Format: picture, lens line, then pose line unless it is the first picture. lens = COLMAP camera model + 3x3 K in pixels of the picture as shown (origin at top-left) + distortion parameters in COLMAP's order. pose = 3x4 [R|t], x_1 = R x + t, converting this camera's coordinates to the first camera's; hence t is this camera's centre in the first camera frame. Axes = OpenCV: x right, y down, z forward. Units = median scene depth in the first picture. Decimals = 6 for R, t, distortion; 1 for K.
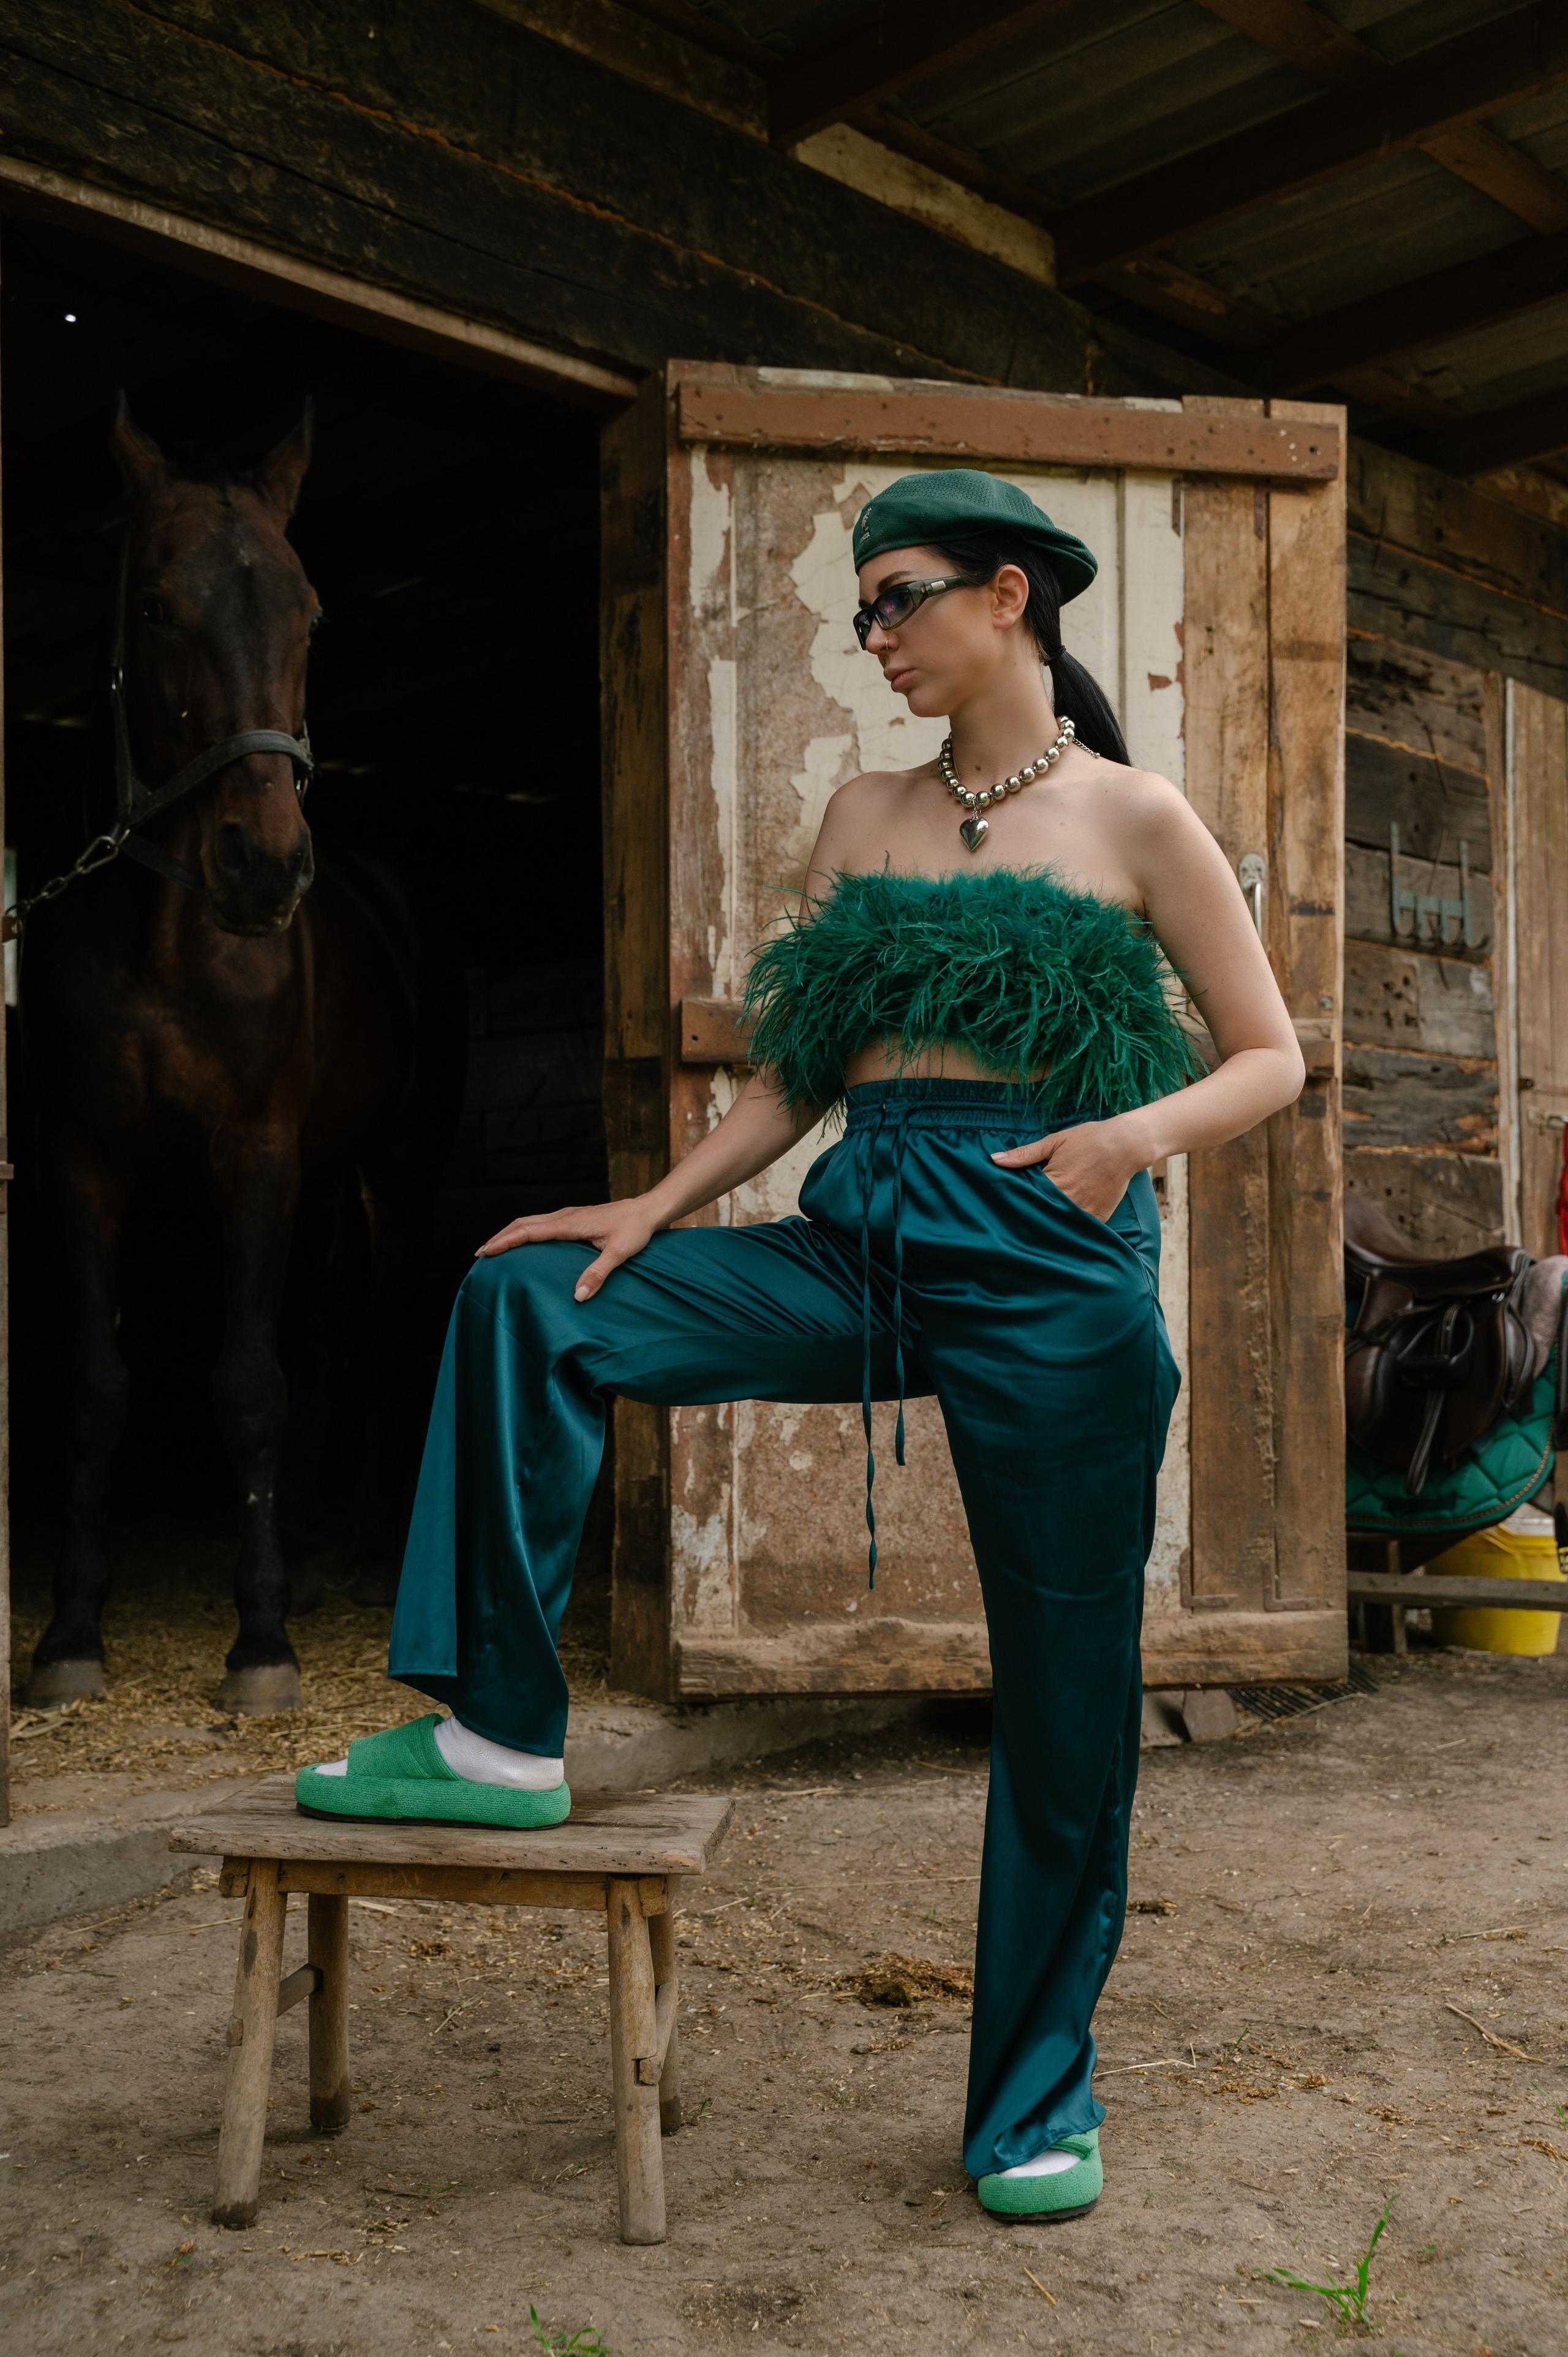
lens RADIAL K [[2460.6, 0, 784.0], [0, 2460.6, 1178.5], [0, 0, 1]] dist [-0.052629, 0.107535]
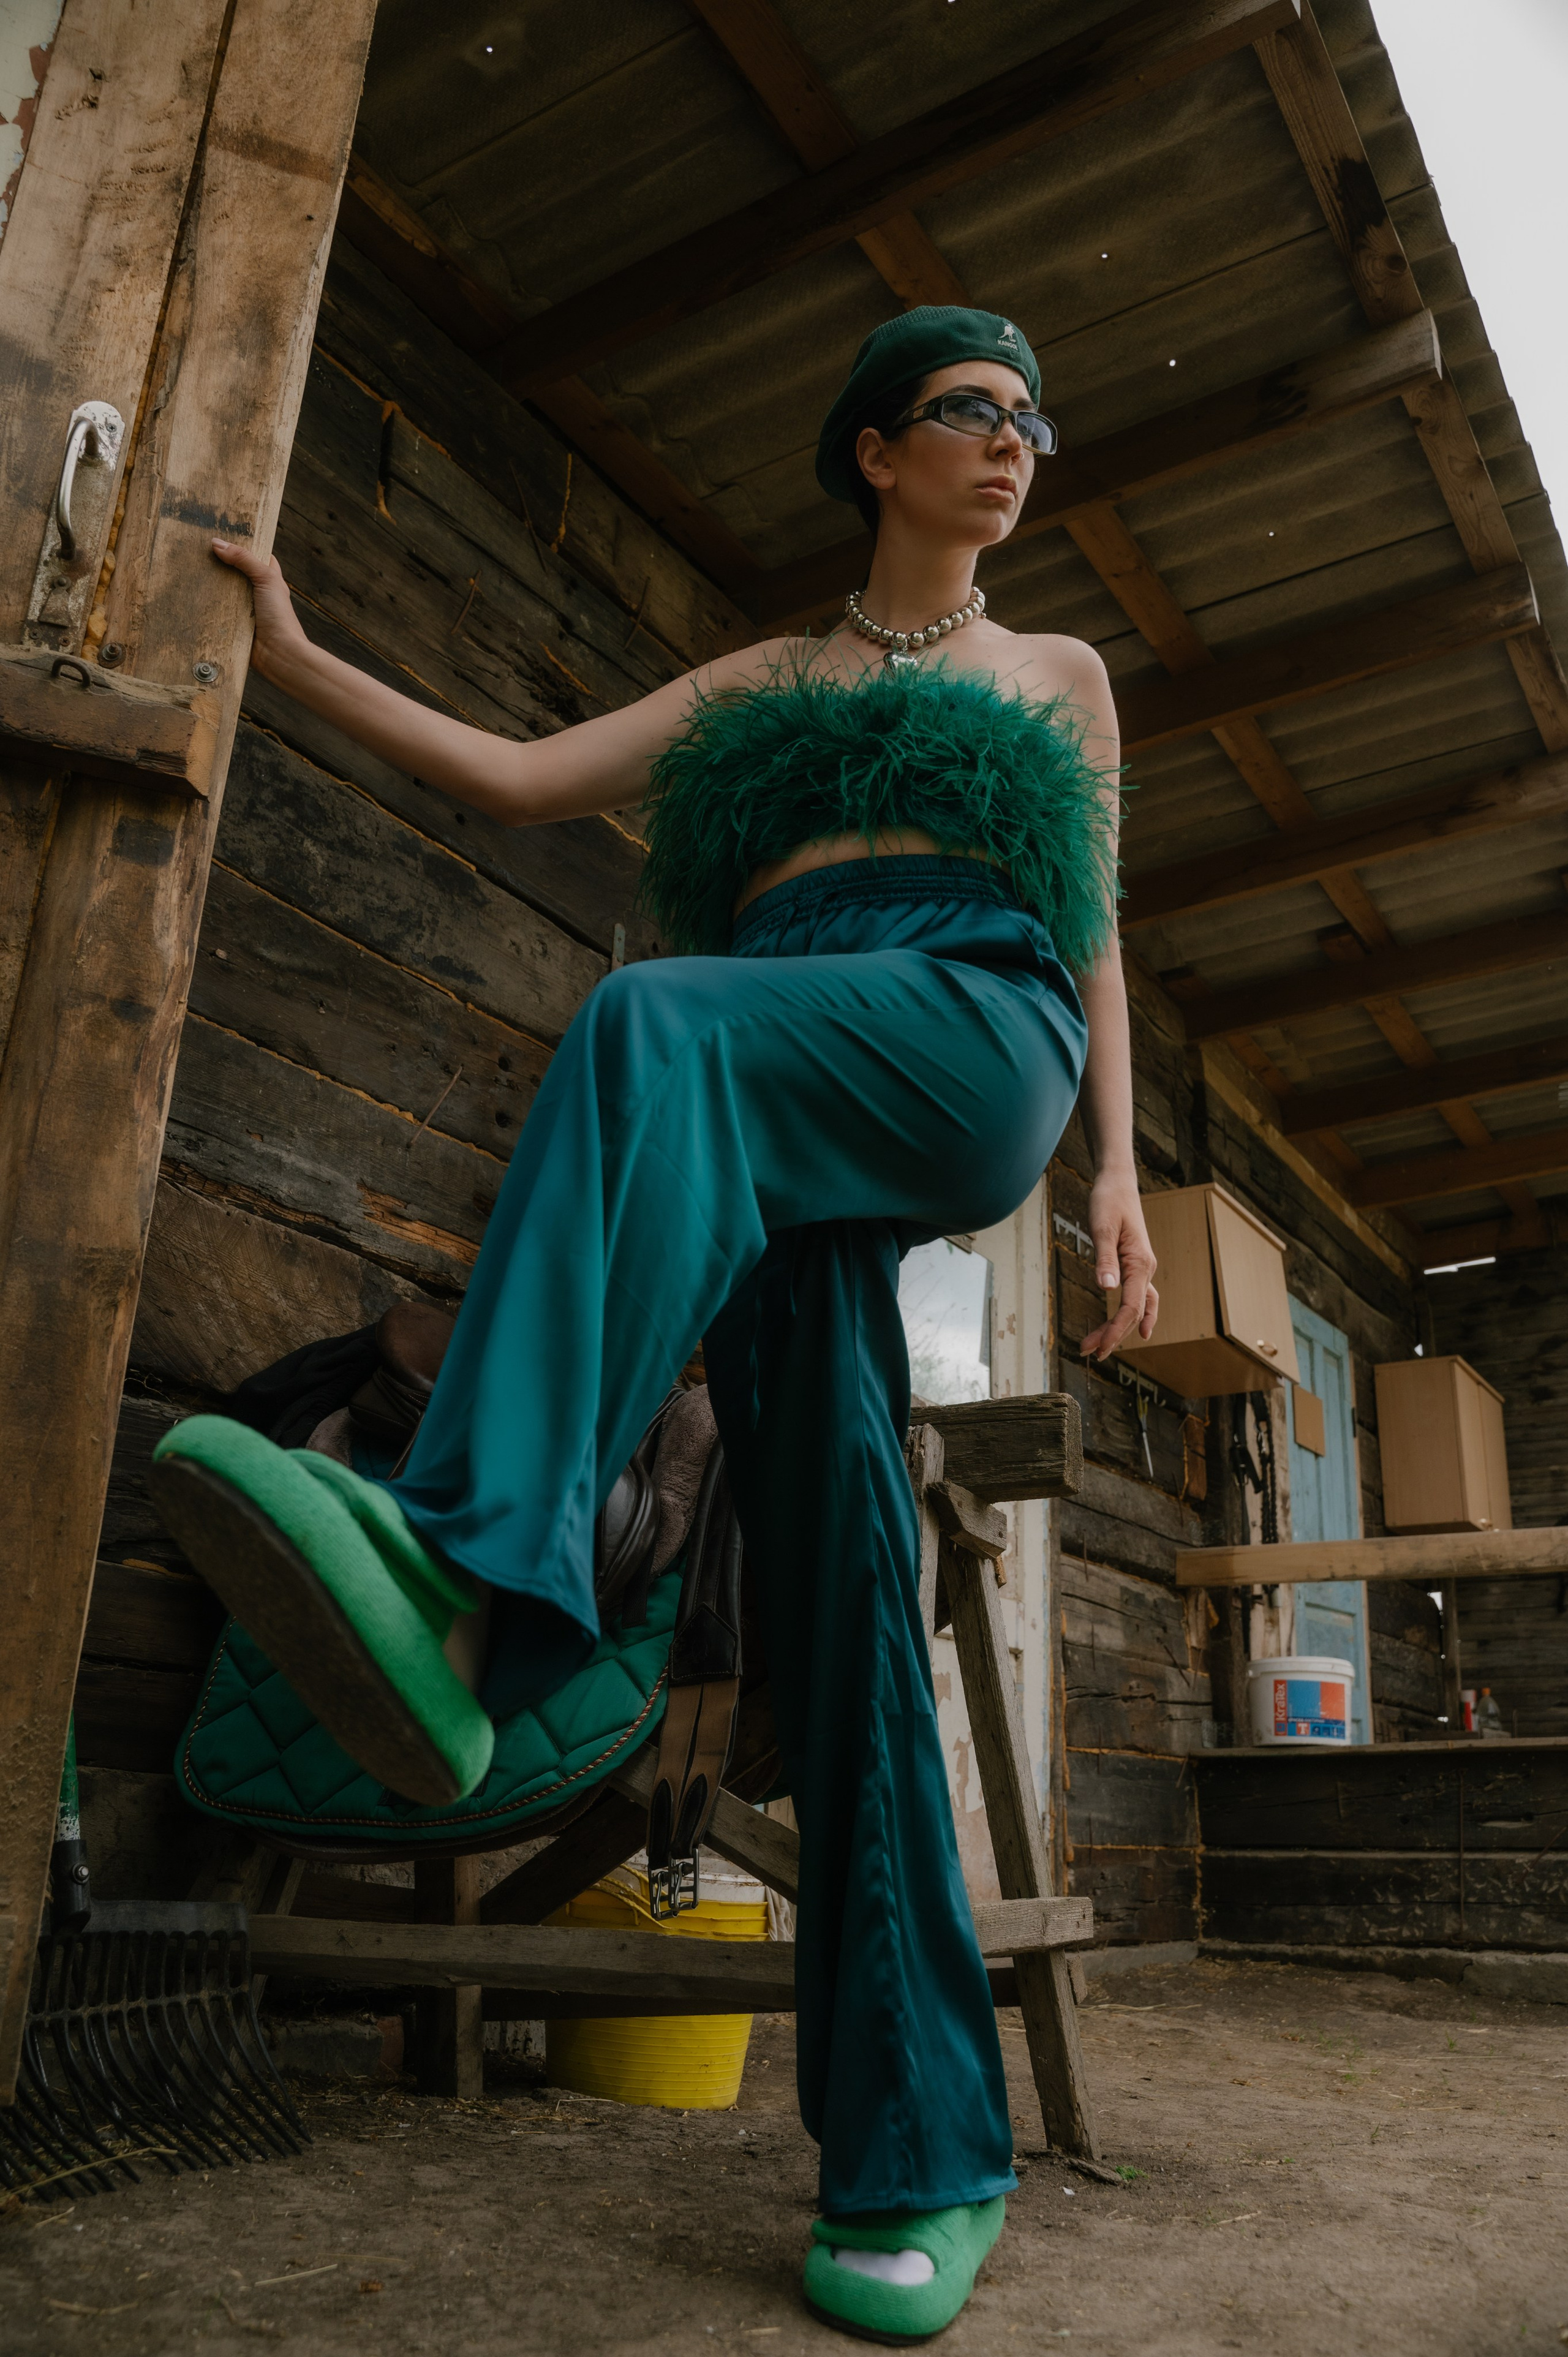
lens RADIAL K [[1891.7, 0, 784.0], [0, 1891.7, 1178.5], [0, 0, 1]] dist [-0.124088, 0.094828]
pose [[0.979223, 0.109084, 0.170947, 0.295734], [-0.053082, 0.951481, -0.303095, 0.148209], [-0.195715, 0.287723, 0.937502, 0.662902]]
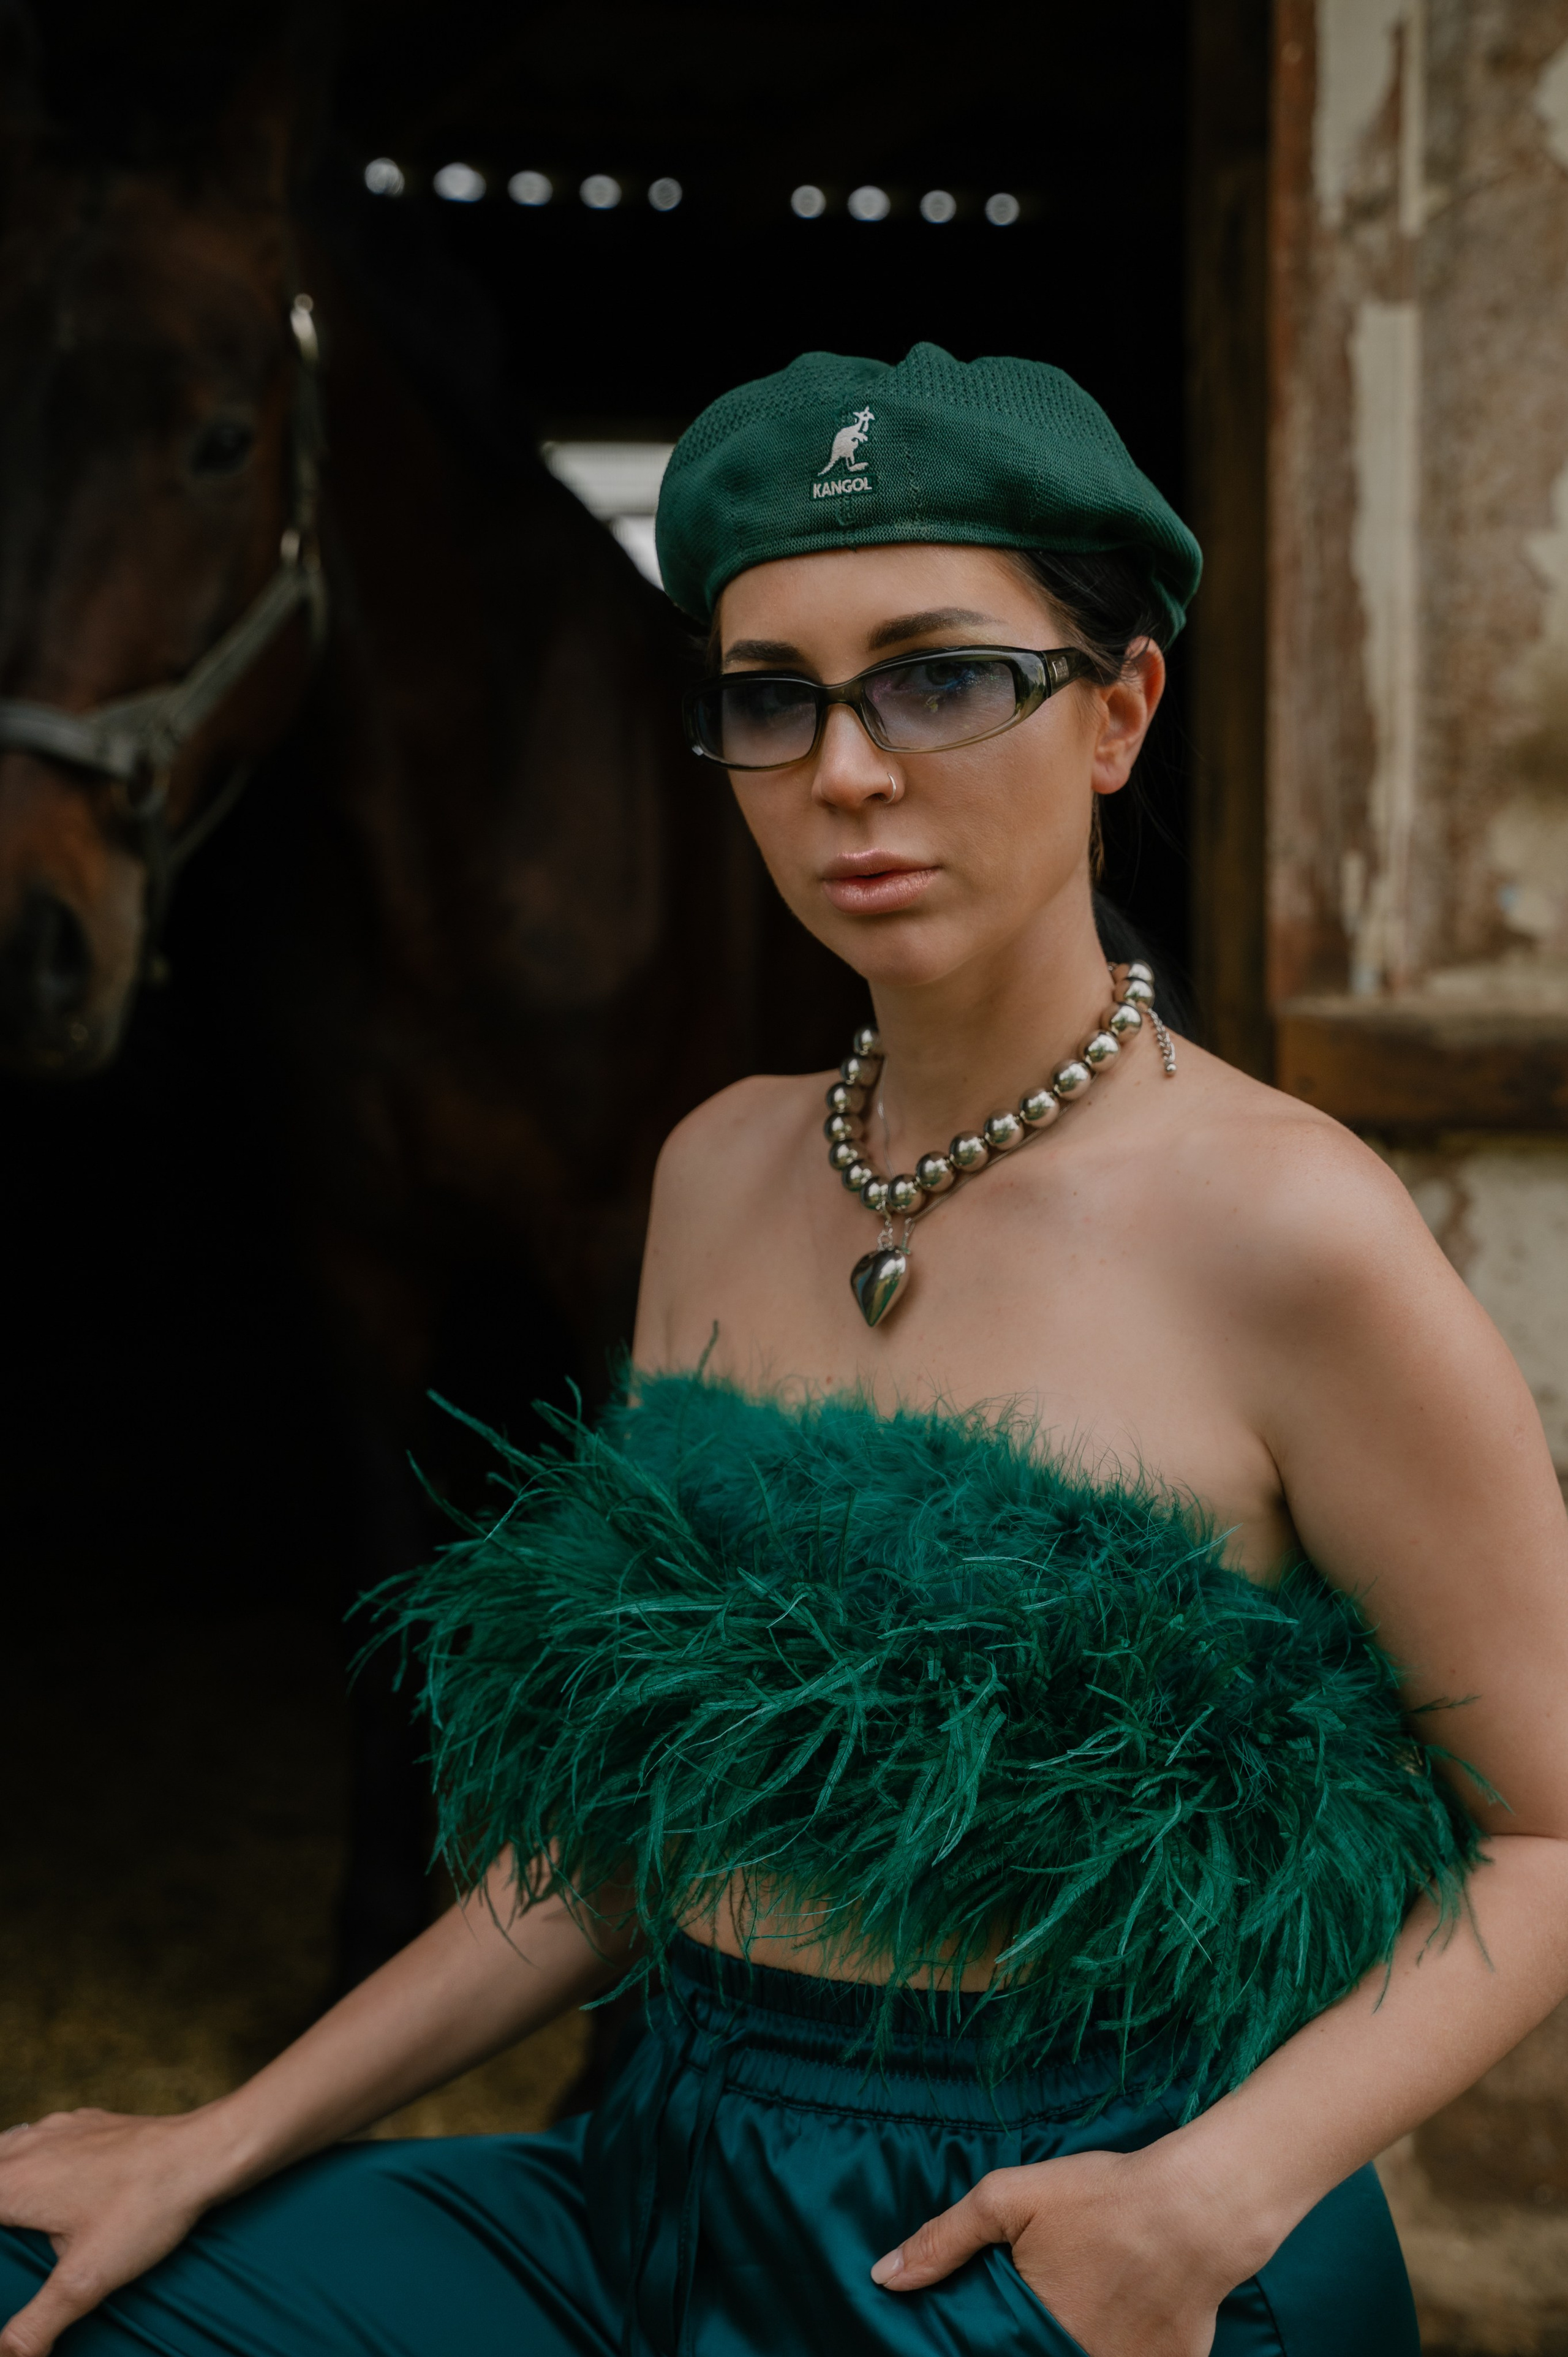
lens RADIAL K [[3454.1, 0, 784.0], [0, 3454.1, 1178.5], [0, 0, 1]] dist [0.124026, 0.089081]
pose [[0.906144, 0.034337, -0.421573, 0.166295], [0.021185, 0.991764, 0.126313, -0.128088], [0.422438, -0.123389, 0.897954, 0.296214]]
